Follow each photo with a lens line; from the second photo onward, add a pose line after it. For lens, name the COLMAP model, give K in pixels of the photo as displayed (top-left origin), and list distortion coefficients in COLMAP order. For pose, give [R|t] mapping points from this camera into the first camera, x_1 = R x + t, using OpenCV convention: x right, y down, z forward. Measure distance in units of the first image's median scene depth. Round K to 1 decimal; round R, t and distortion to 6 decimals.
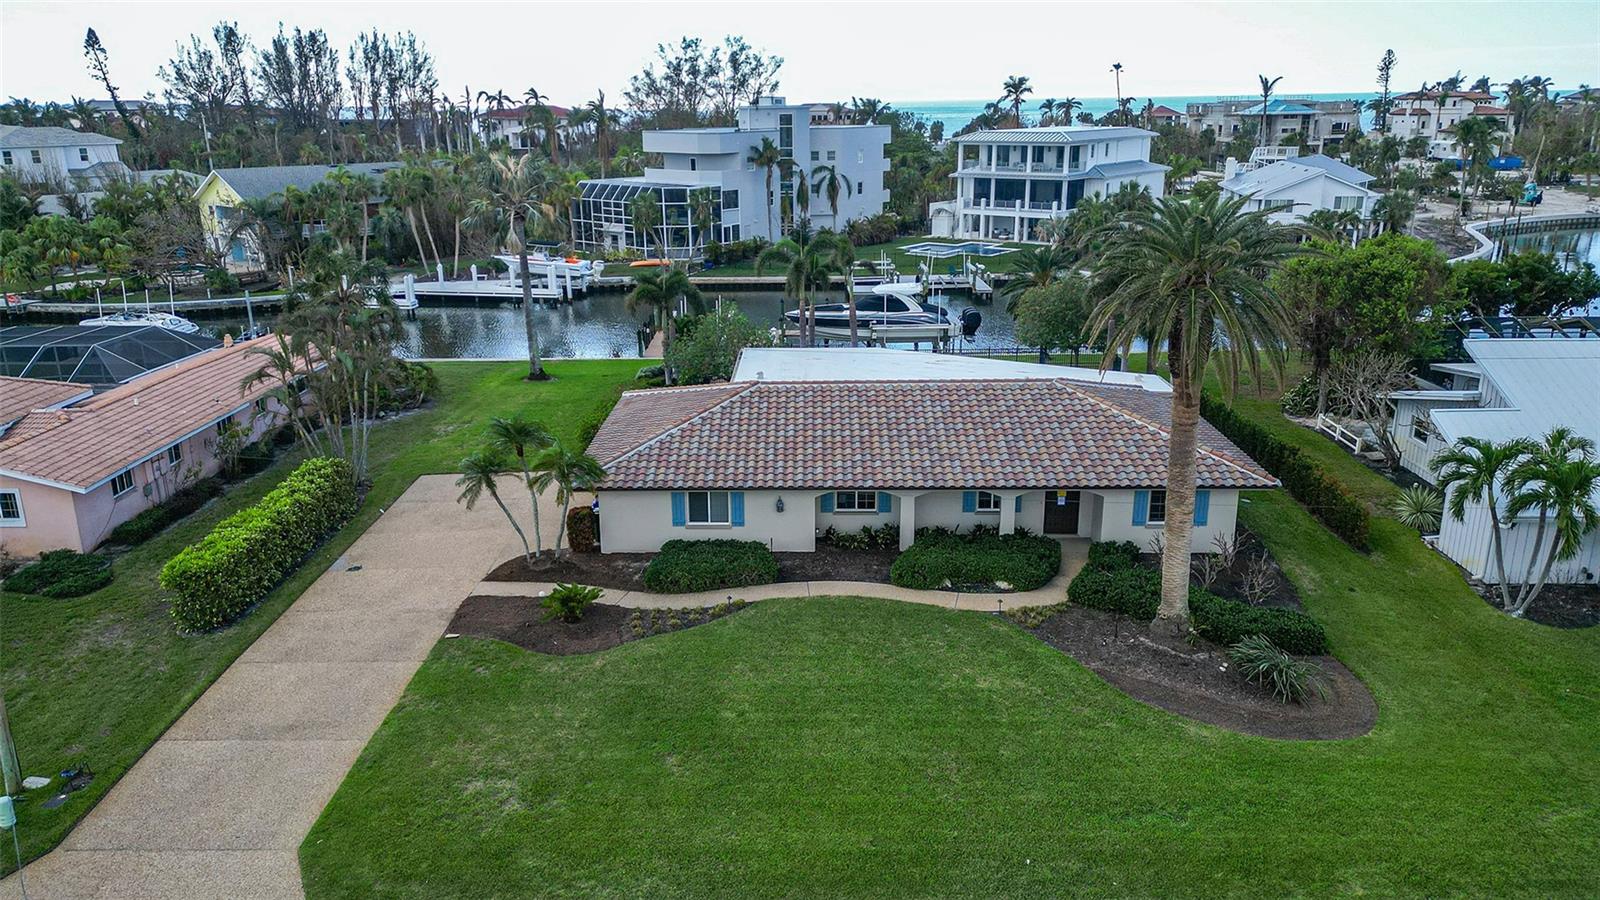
lens RADIAL K [[1157.7, 0, 802.7], [0, 1157.7, 451.0], [0, 0, 1]] dist [0.079032, -0.074790]
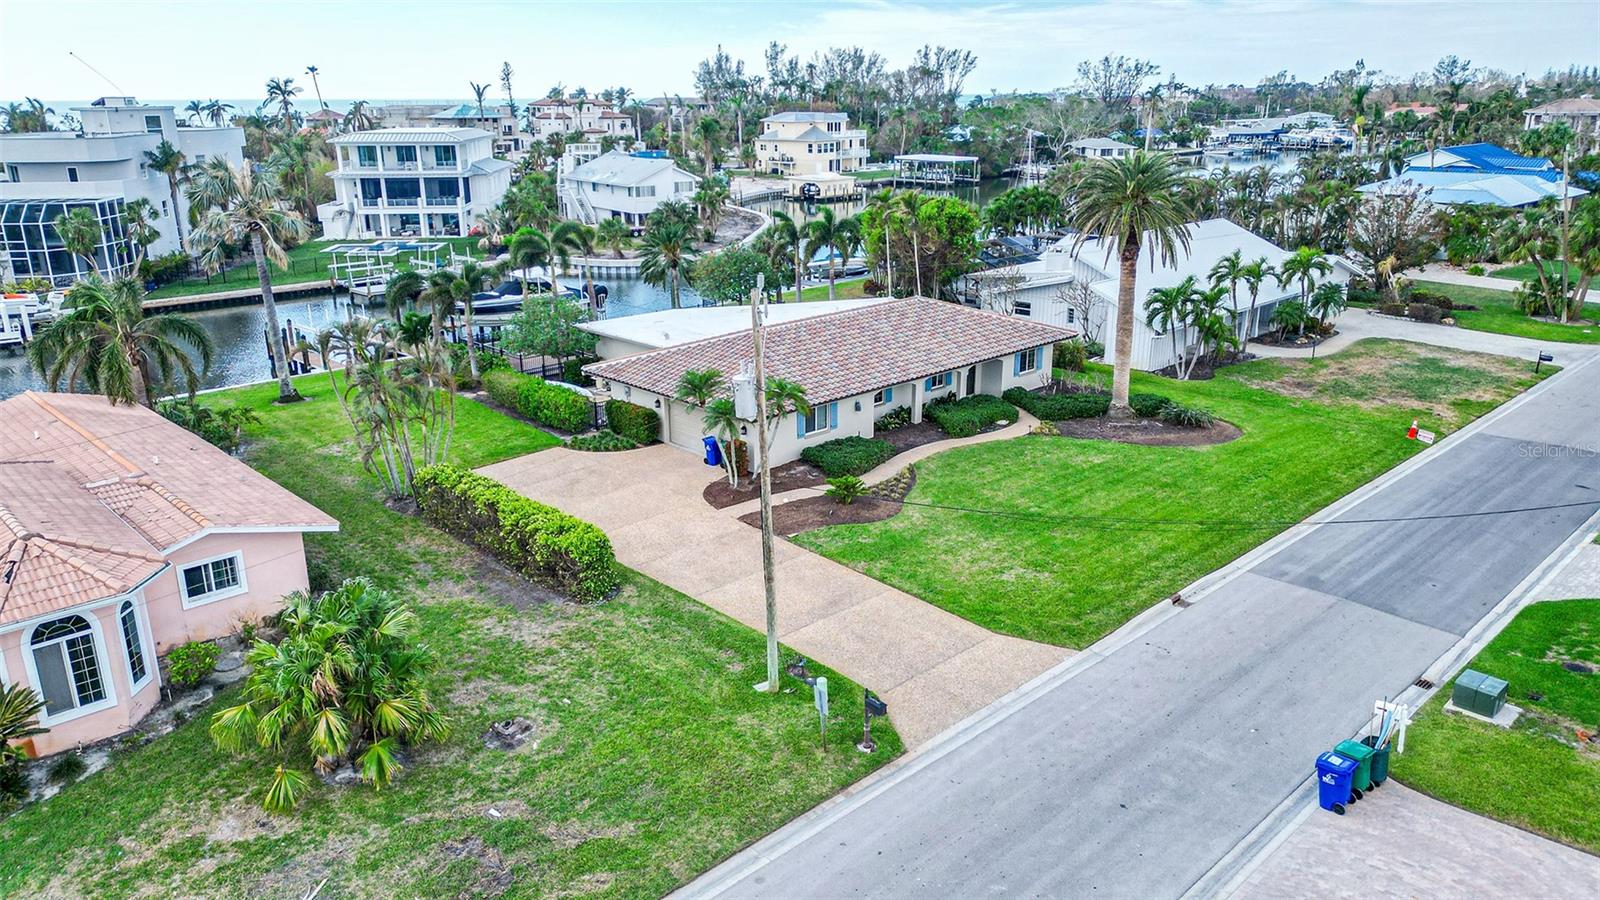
lens RADIAL K [[1129.2, 0, 804.0], [0, 1129.2, 456.4], [0, 0, 1]] dist [0.069906, -0.066719]
pose [[0.706719, -0.212025, 0.674976, -0.336368], [0.206678, 0.974293, 0.089650, -0.009038], [-0.676633, 0.076146, 0.732373, 0.032736]]
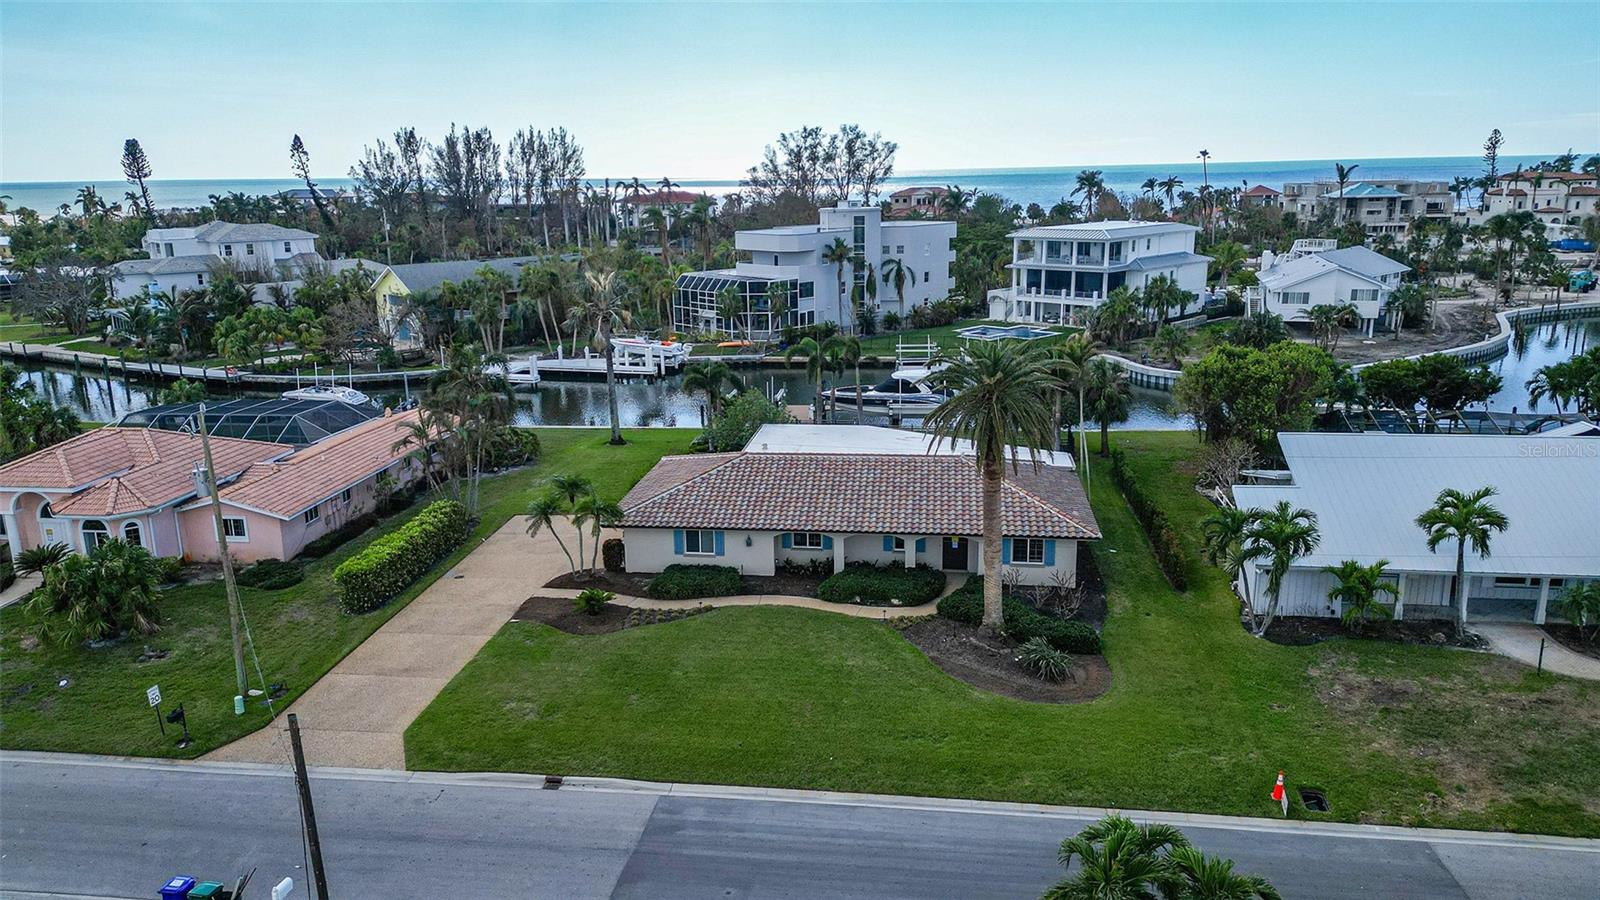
lens RADIAL K [[1143.8, 0, 800.0], [0, 1143.8, 450.0], [0, 0, 1]] dist [0.086522, -0.082573]
pose [[0.992680, 0.020100, -0.119093, 0.072550], [-0.026115, 0.998449, -0.049166, 0.000837], [0.117920, 0.051916, 0.991665, -0.133737]]
